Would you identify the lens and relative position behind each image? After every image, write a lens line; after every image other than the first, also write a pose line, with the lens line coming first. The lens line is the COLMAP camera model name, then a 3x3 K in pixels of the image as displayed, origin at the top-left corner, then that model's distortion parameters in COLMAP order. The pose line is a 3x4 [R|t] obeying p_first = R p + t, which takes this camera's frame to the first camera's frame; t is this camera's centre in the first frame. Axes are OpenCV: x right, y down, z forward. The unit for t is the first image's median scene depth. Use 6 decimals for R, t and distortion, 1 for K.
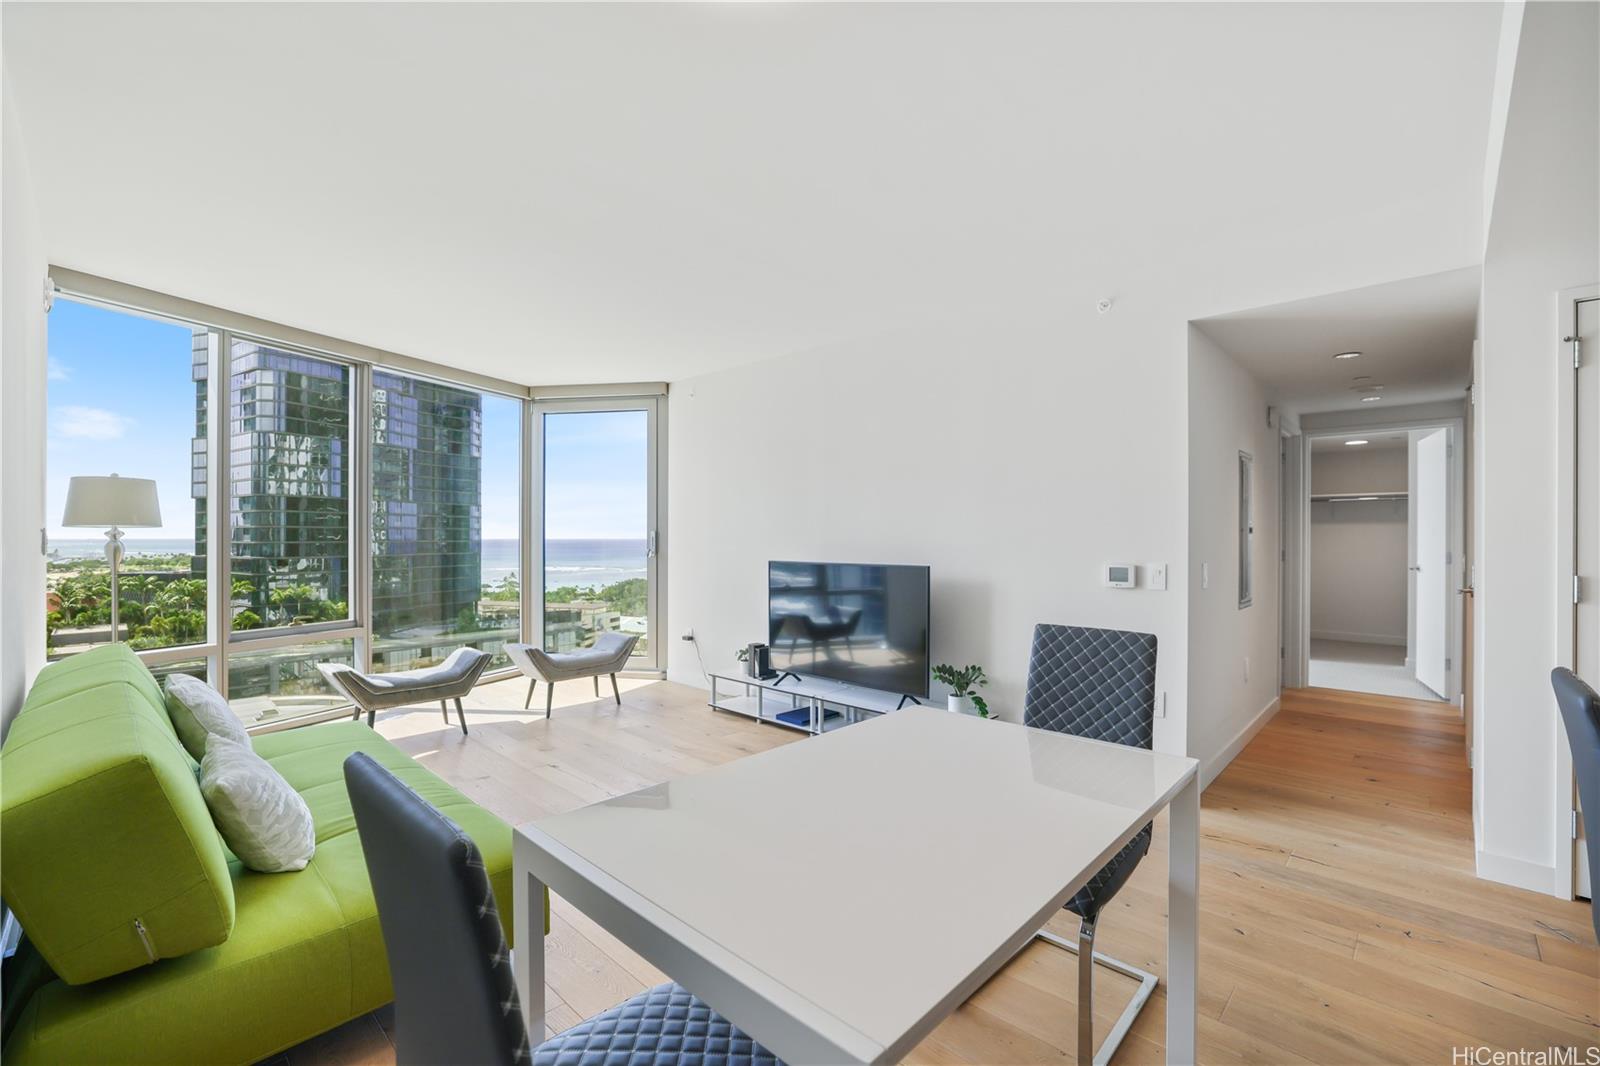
lens RADIAL K [[696.0, 0, 796.0], [0, 696.0, 535.3], [0, 0, 1]] dist [-0.003149, -0.000388]
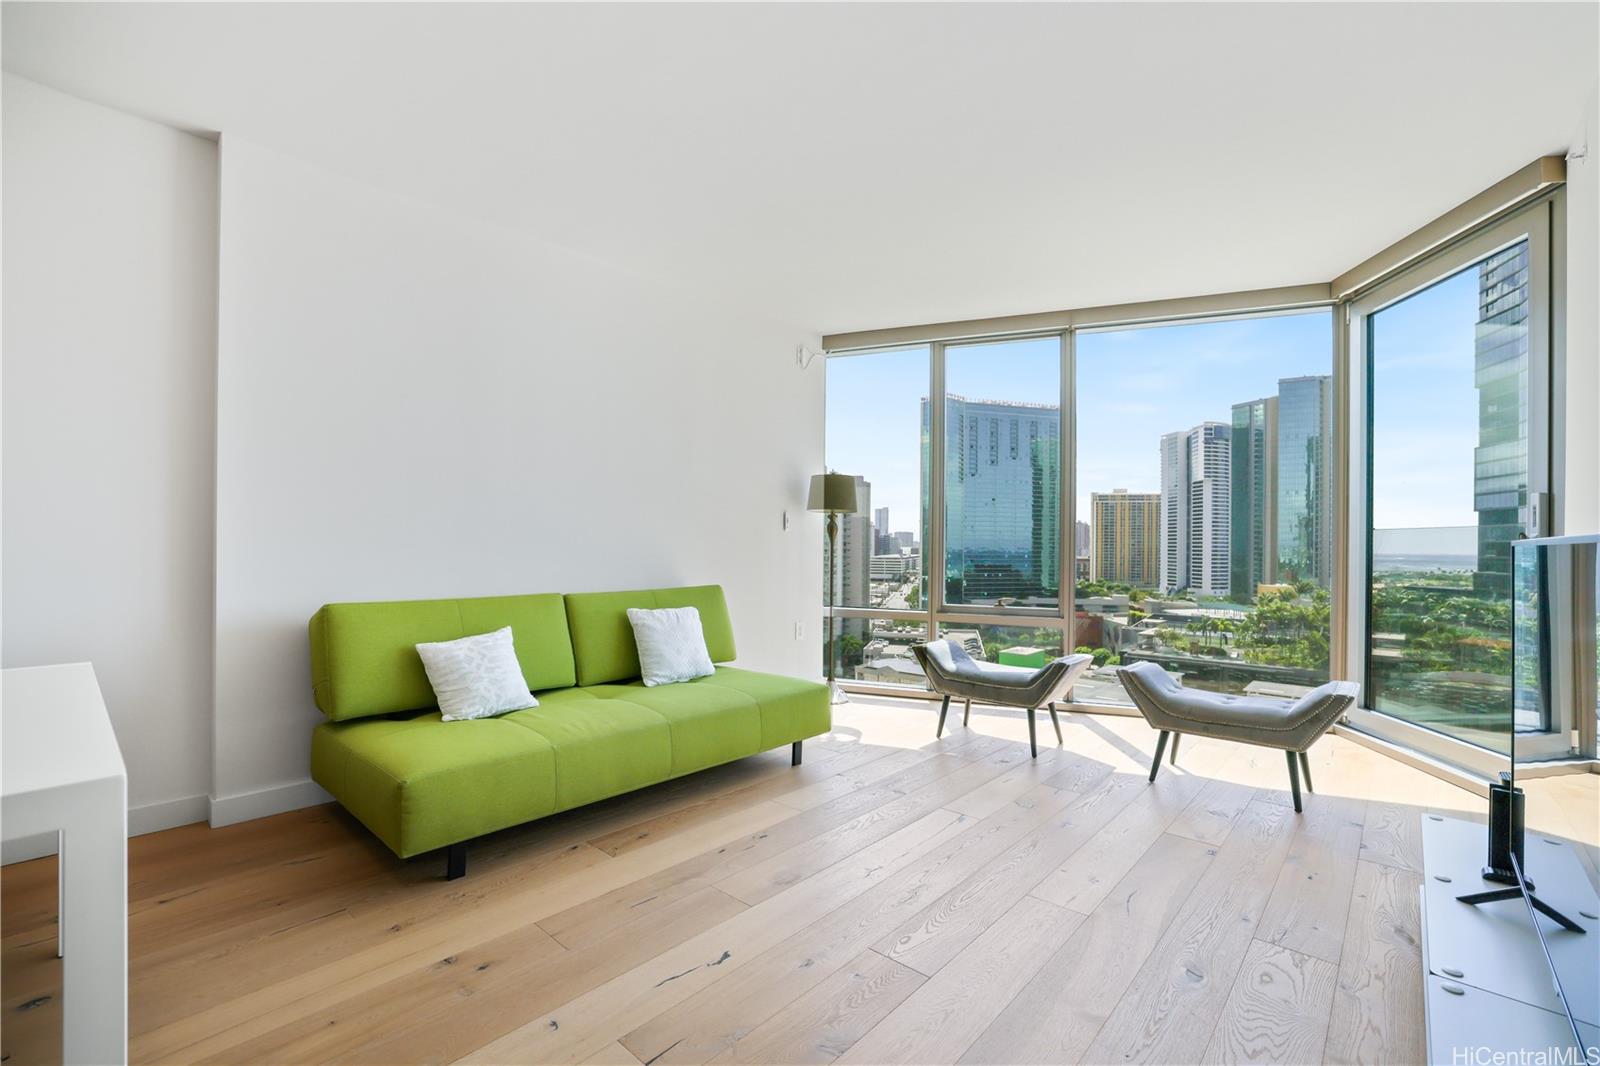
lens RADIAL K [[687.6, 0, 805.9], [0, 687.6, 544.6], [0, 0, 1]] dist [-0.000335, 0.000411]
pose [[0.059745, -0.000787, -0.998213, 0.061496], [-0.009178, 0.999957, -0.001338, 0.009032], [0.998171, 0.009242, 0.059735, 0.138859]]
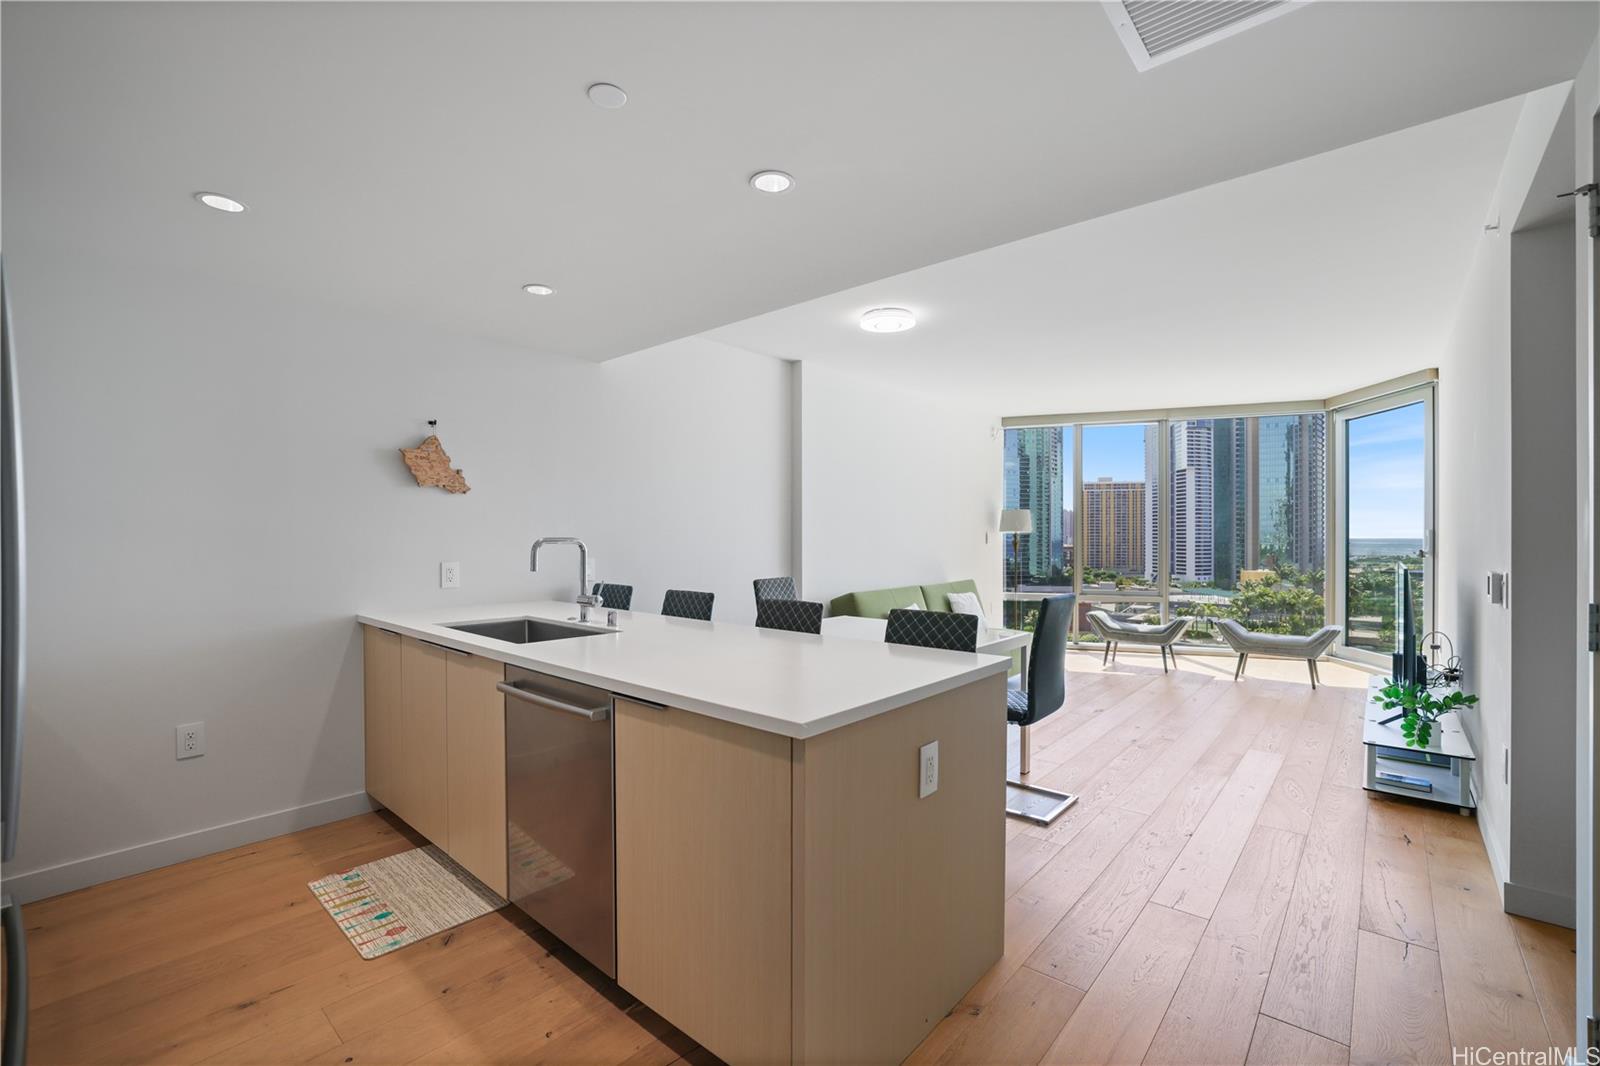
lens RADIAL K [[696.0, 0, 796.0], [0, 696.0, 535.3], [0, 0, 1]] dist [-0.003149, -0.000388]
pose [[0.075345, -0.000421, -0.997157, 0.186738], [0.000596, 1.000000, -0.000377, 0.000099], [0.997157, -0.000566, 0.075346, 0.022549]]
